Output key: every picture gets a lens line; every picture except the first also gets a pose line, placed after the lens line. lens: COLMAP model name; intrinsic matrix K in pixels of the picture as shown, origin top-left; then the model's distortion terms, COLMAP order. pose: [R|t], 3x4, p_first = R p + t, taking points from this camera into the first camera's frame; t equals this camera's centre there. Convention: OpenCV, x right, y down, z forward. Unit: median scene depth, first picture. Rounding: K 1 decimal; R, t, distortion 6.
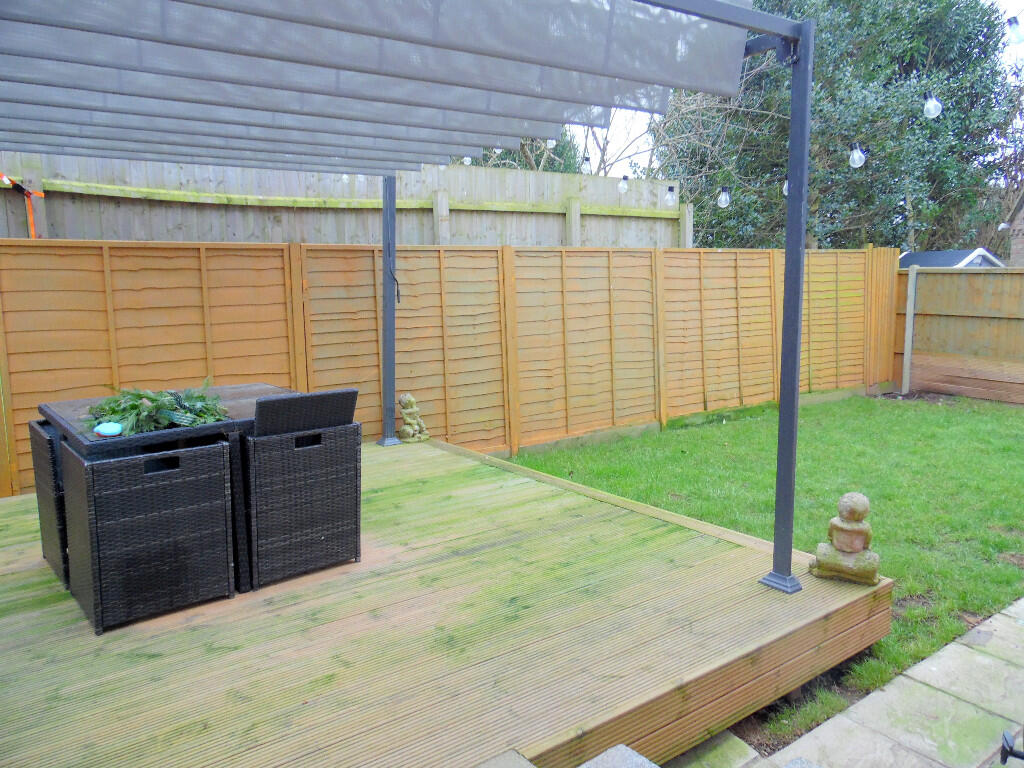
lens RADIAL K [[750.3, 0, 510.9], [0, 750.3, 385.4], [0, 0, 1]] dist [-0.009580, 0.008110]
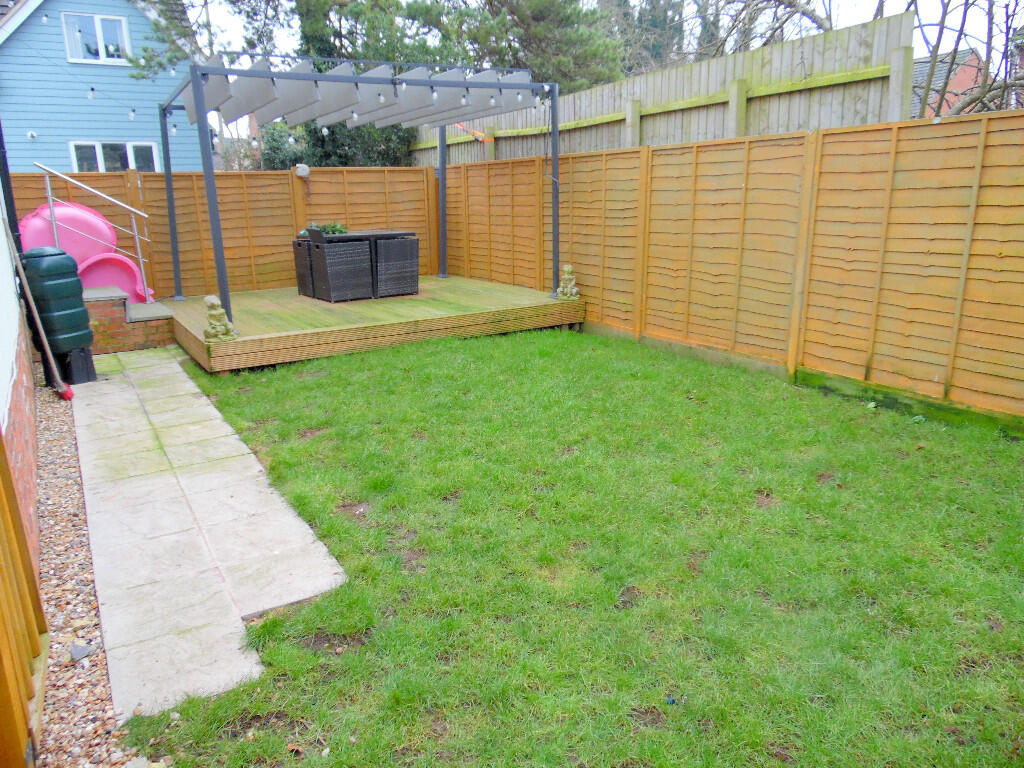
lens RADIAL K [[750.3, 0, 506.2], [0, 750.3, 382.4], [0, 0, 1]] dist [-0.009580, 0.008110]
pose [[-0.091852, 0.276039, -0.956748, 0.922370], [-0.093221, 0.954206, 0.284255, -0.122200], [0.991400, 0.115299, -0.061913, 0.735951]]
